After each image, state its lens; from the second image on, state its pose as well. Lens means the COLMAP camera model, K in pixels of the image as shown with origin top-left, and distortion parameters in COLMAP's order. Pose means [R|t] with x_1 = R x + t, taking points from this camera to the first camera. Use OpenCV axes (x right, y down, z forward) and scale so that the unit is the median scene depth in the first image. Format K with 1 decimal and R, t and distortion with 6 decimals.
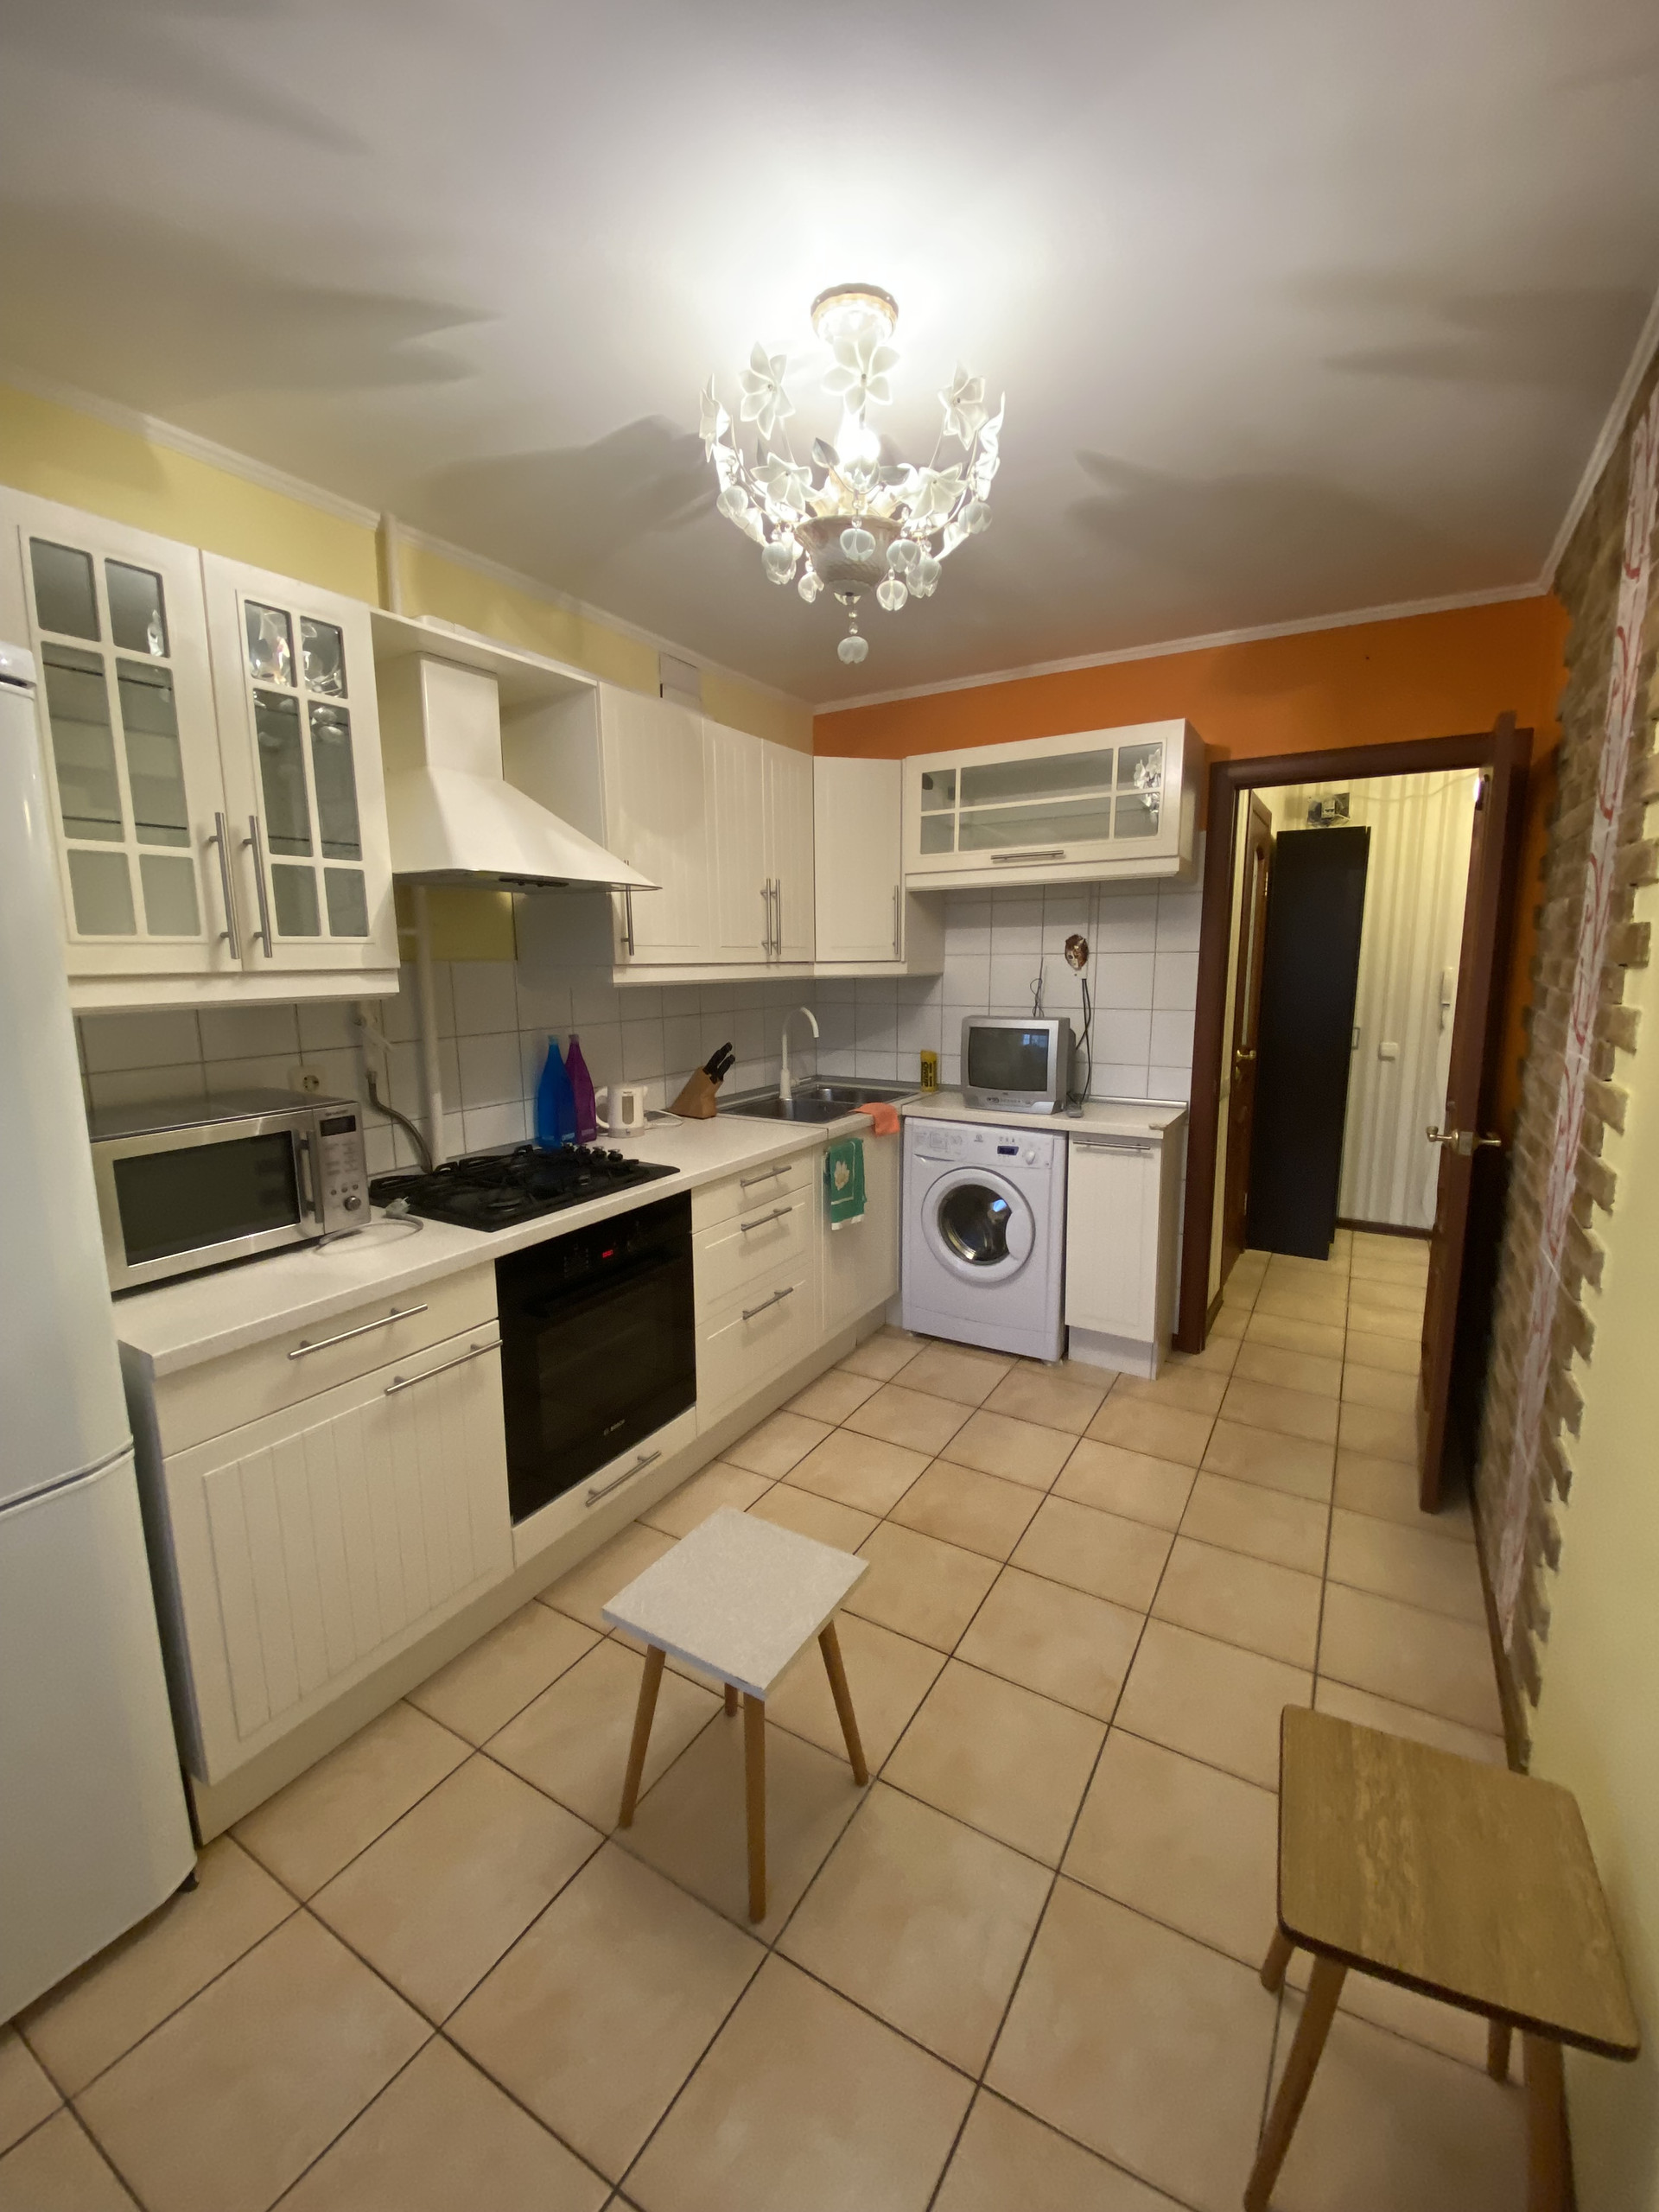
lens RADIAL K [[893.2, 0, 829.5], [0, 893.2, 1106.0], [0, 0, 1]] dist [0.043072, -0.041159]
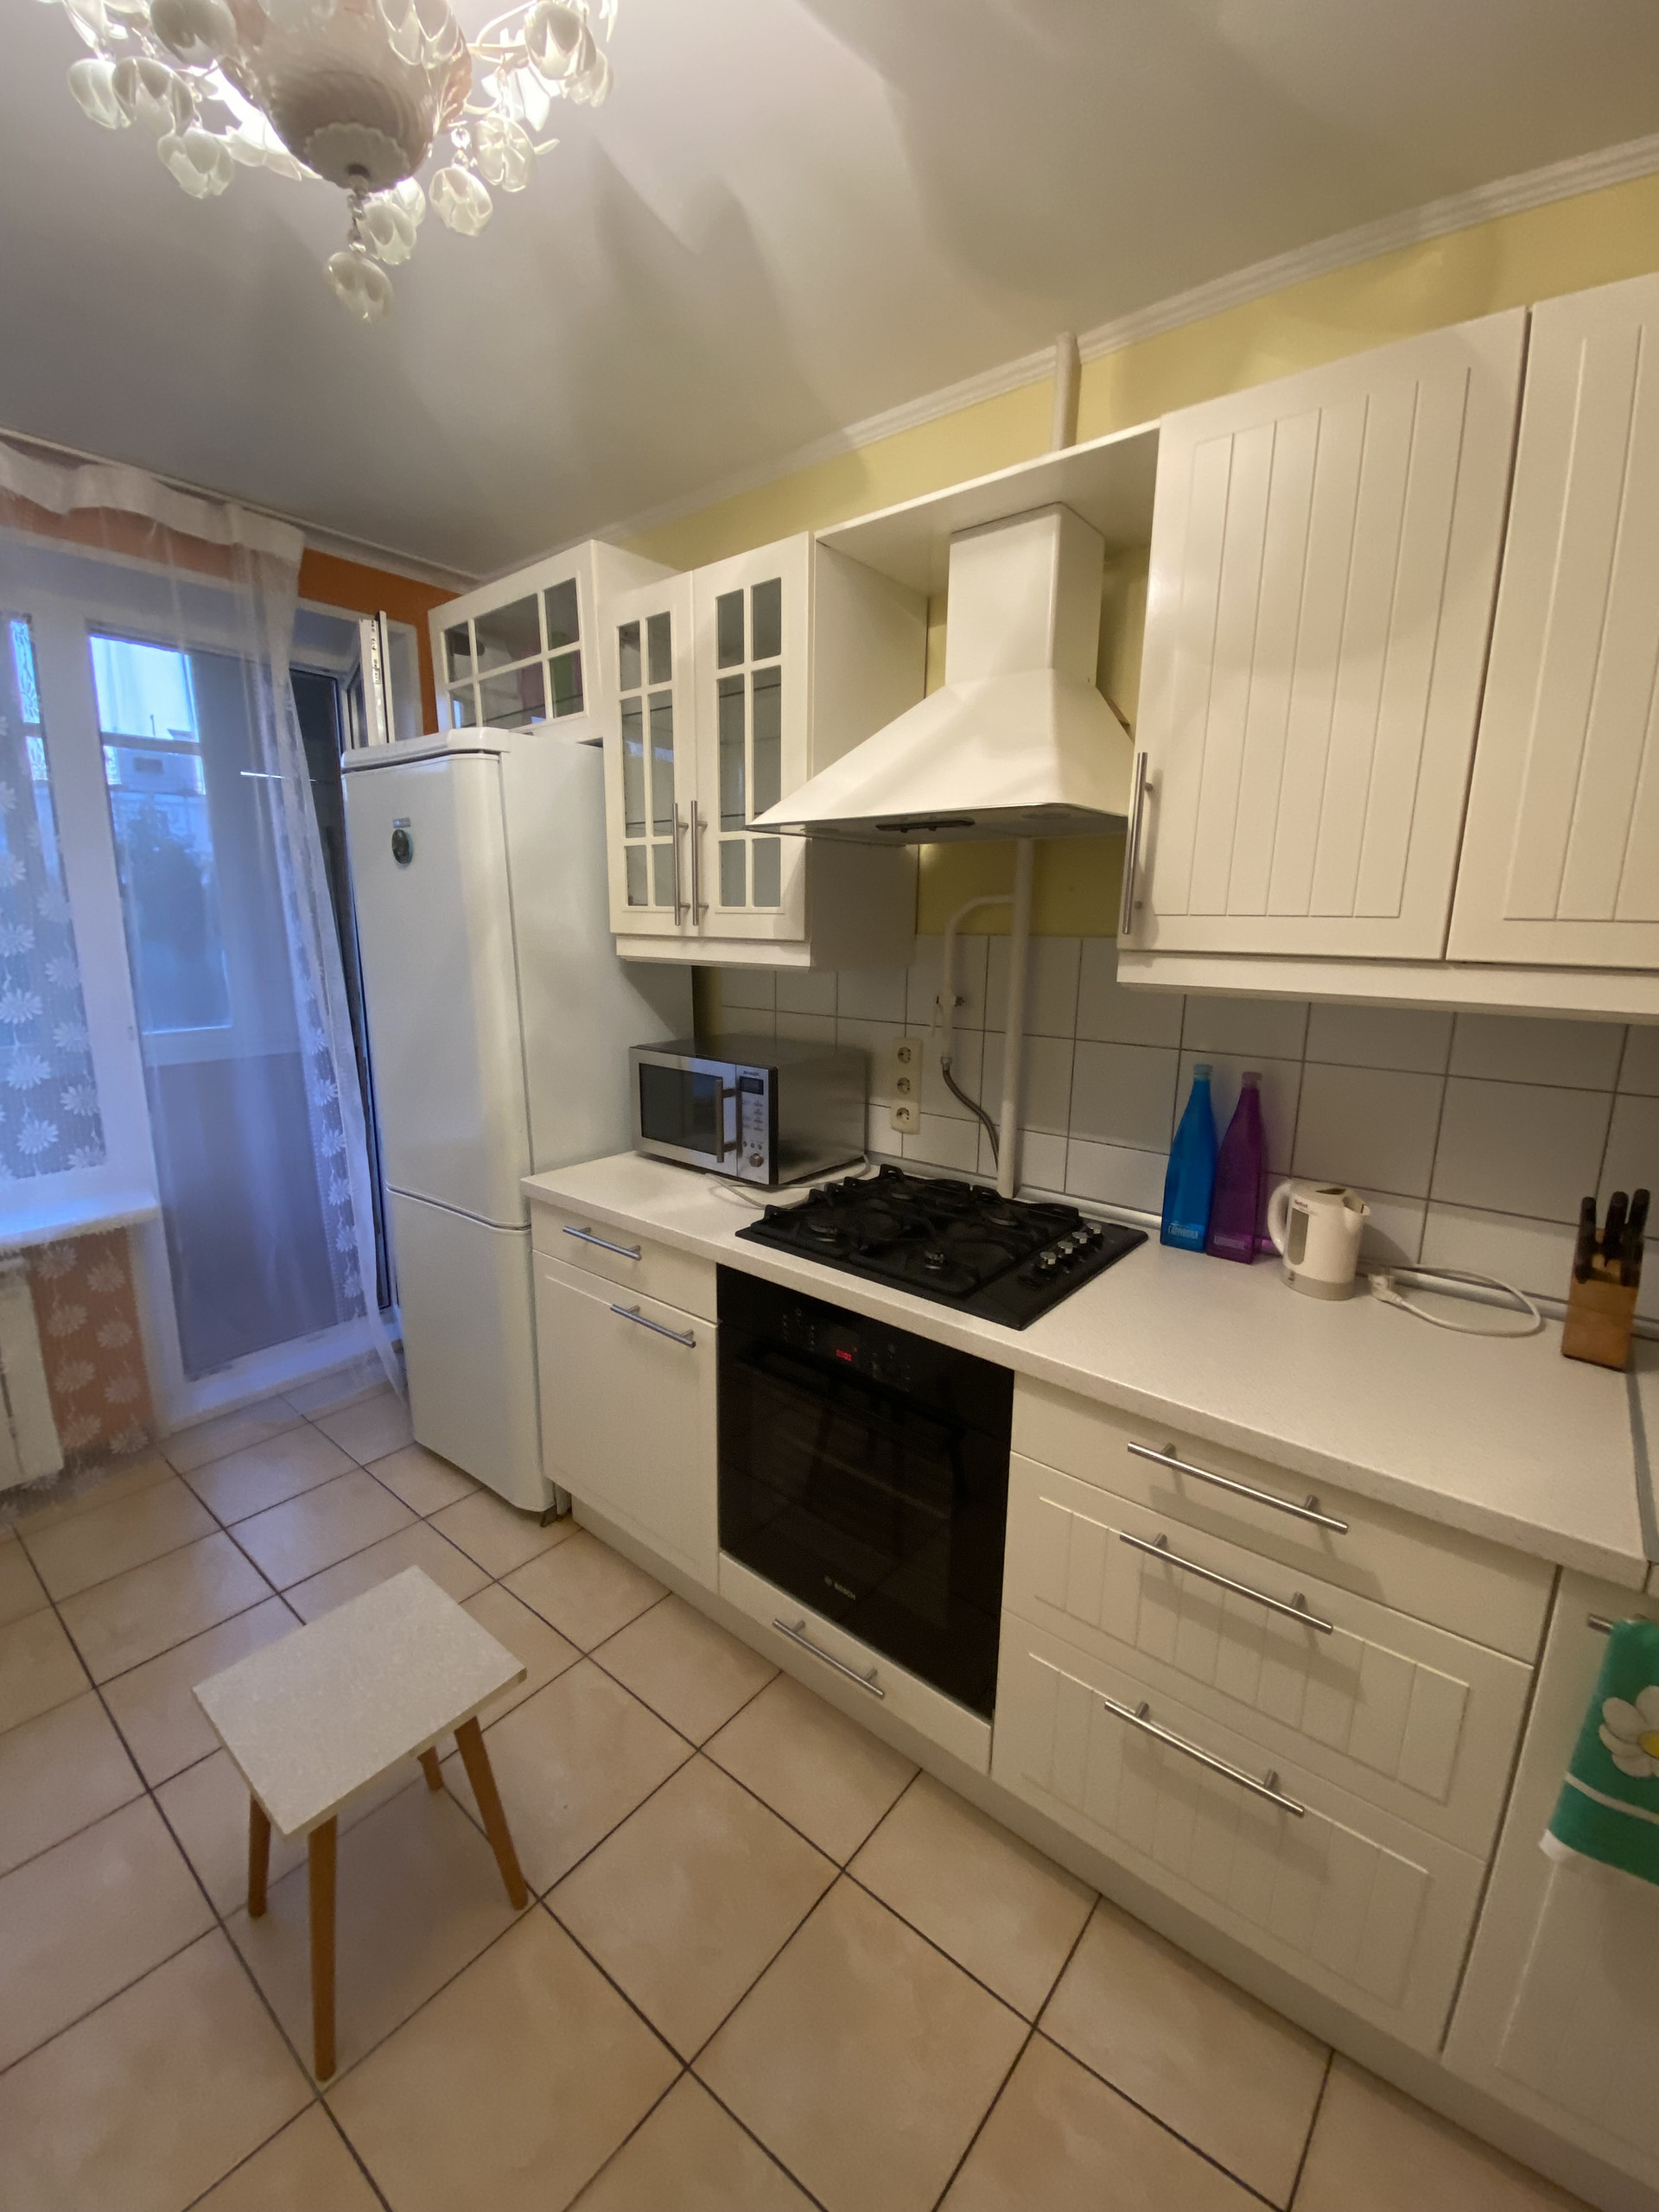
lens RADIAL K [[893.2, 0, 829.5], [0, 893.2, 1106.0], [0, 0, 1]] dist [0.043072, -0.041159]
pose [[-0.153176, 0.202539, -0.967220, 0.472702], [-0.180411, 0.956590, 0.228884, -0.216913], [0.971591, 0.209557, -0.109986, 1.230179]]
